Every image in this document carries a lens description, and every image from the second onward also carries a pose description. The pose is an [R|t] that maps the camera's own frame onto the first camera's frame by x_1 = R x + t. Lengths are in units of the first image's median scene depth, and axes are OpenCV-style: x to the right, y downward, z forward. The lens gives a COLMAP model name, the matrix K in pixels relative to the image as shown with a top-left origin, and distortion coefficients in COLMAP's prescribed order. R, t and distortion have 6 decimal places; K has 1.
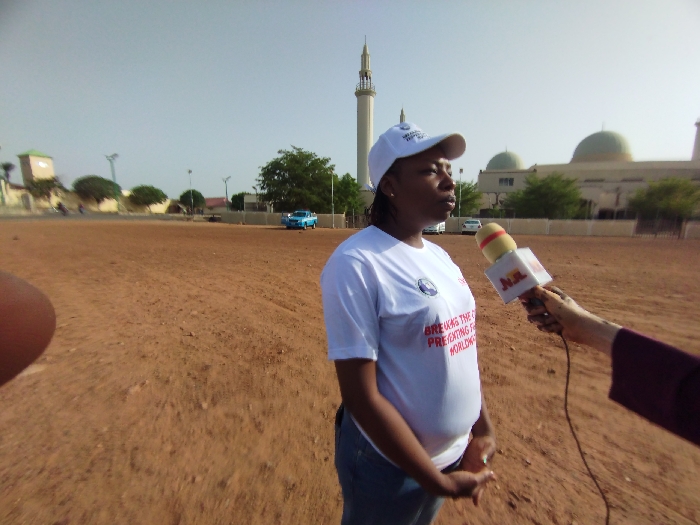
lens RADIAL K [[488.3, 0, 355.4], [0, 488.3, 269.3], [0, 0, 1]] dist [-0.017430, 0.020689]
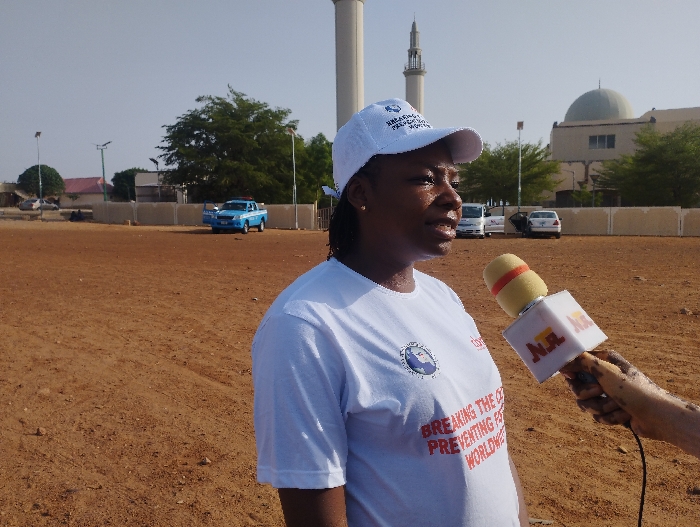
lens RADIAL K [[585.1, 0, 347.7], [0, 585.1, 269.9], [0, 0, 1]] dist [0.077377, -0.097202]
pose [[0.999819, -0.018753, 0.003235, 0.010913], [0.019014, 0.991546, -0.128357, 0.048901], [-0.000800, 0.128396, 0.991723, 0.339020]]
